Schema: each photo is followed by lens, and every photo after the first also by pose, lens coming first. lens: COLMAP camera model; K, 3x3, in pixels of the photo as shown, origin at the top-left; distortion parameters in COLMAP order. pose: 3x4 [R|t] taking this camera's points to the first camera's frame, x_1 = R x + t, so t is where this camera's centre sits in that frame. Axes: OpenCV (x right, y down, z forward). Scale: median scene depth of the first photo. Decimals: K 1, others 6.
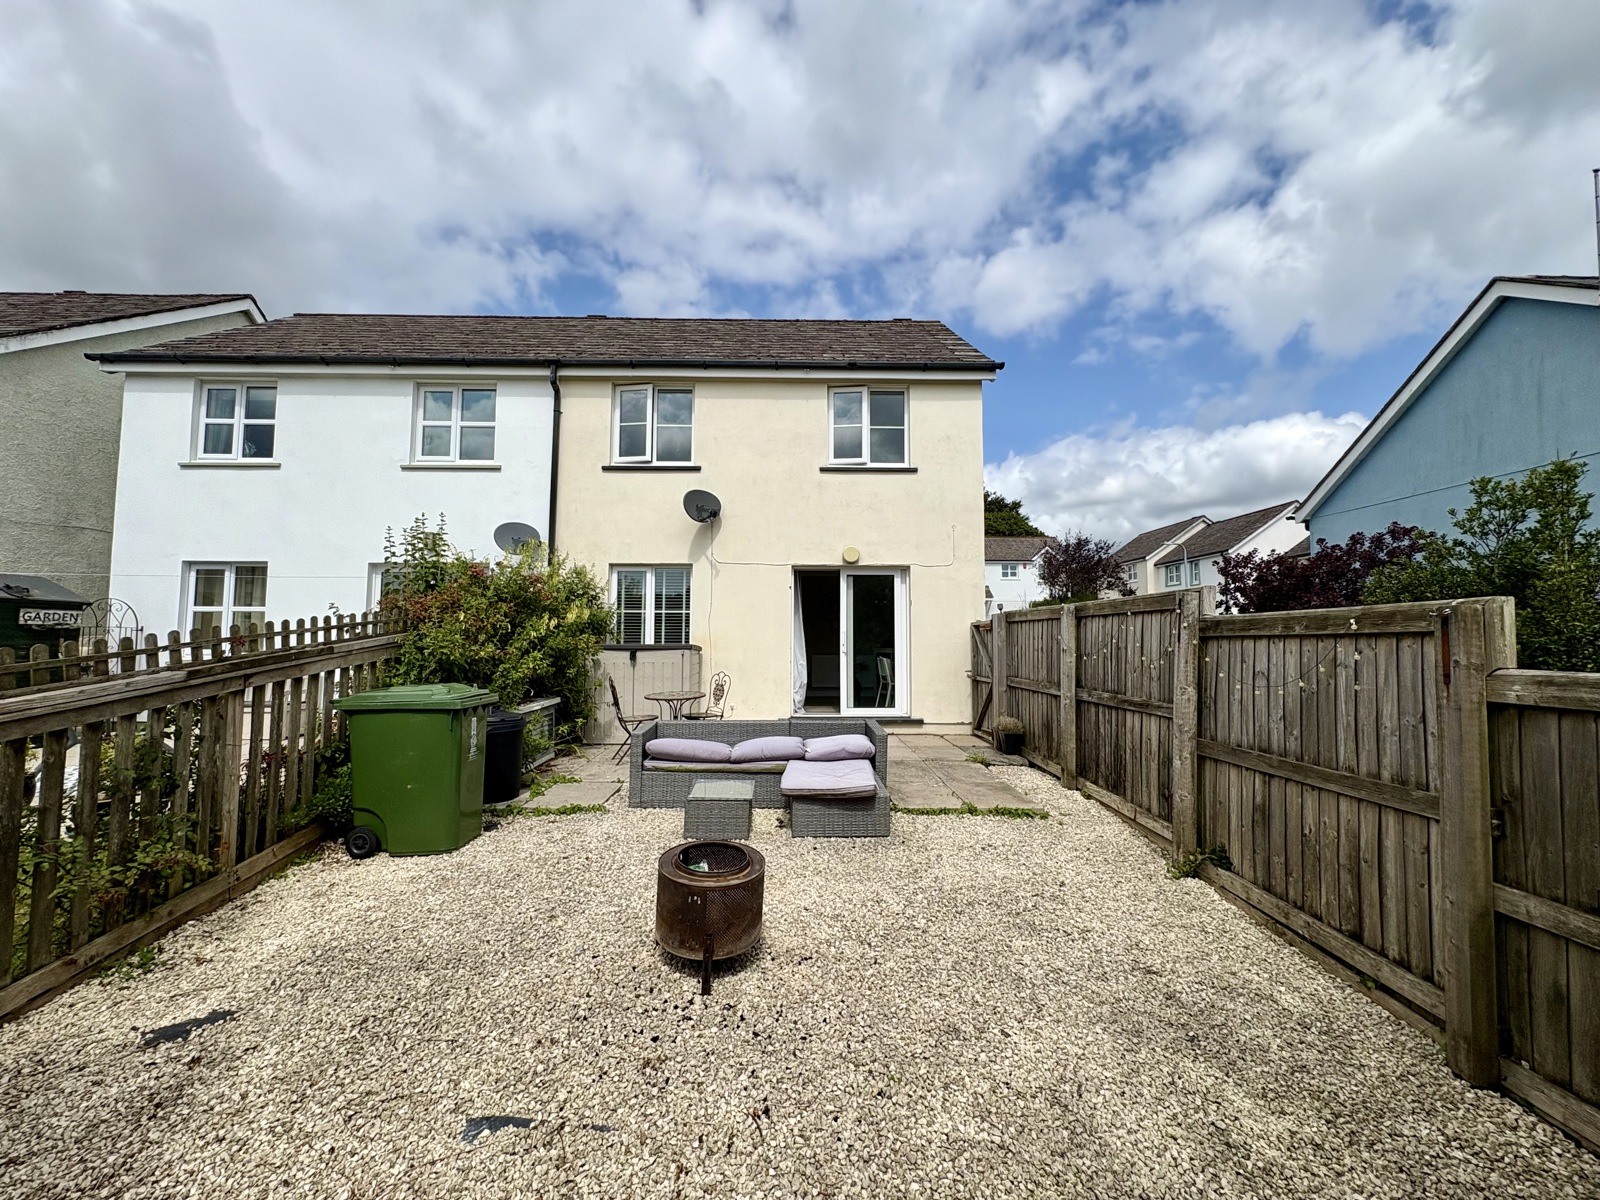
lens RADIAL K [[641.8, 0, 800.5], [0, 641.8, 604.6], [0, 0, 1]] dist [-0.000881, -0.000658]
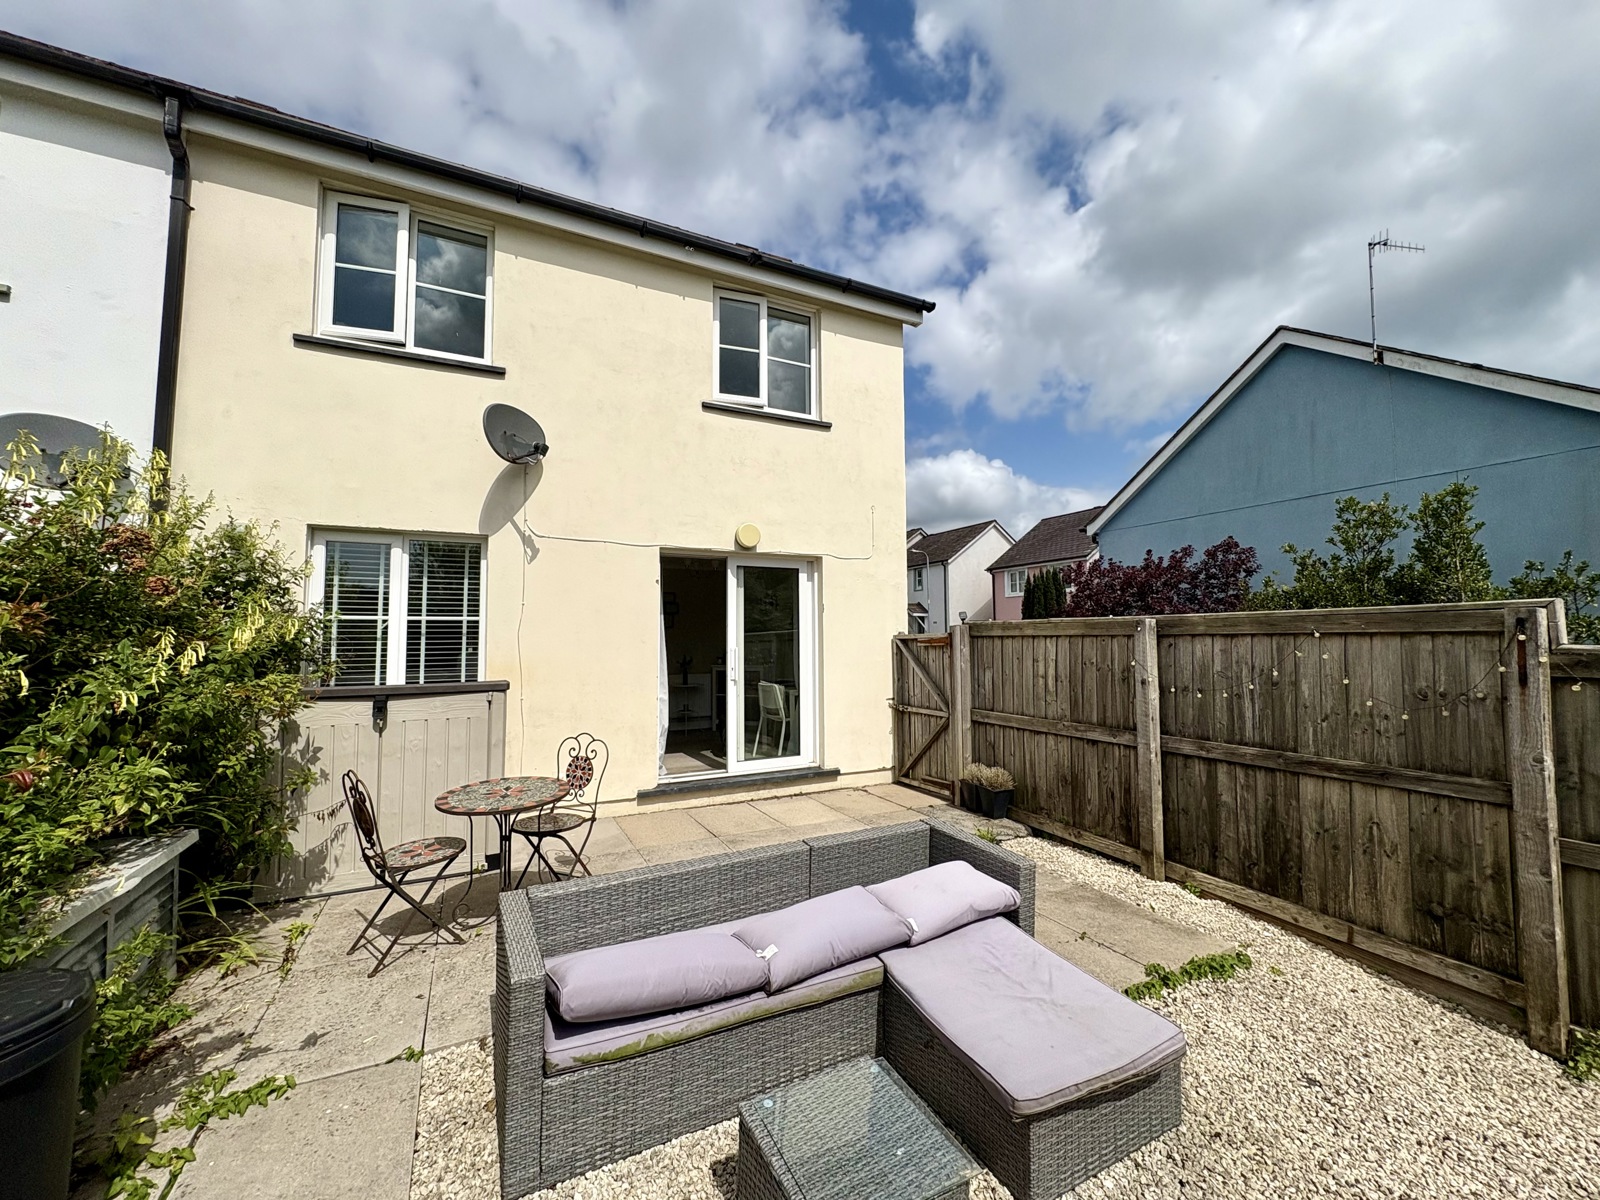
lens RADIAL K [[641.8, 0, 805.1], [0, 641.8, 602.6], [0, 0, 1]] dist [-0.000881, -0.000658]
pose [[0.899567, 0.015534, 0.436506, -0.161454], [-0.014879, 0.999877, -0.004919, -0.005088], [-0.436529, -0.002070, 0.899688, 0.359883]]
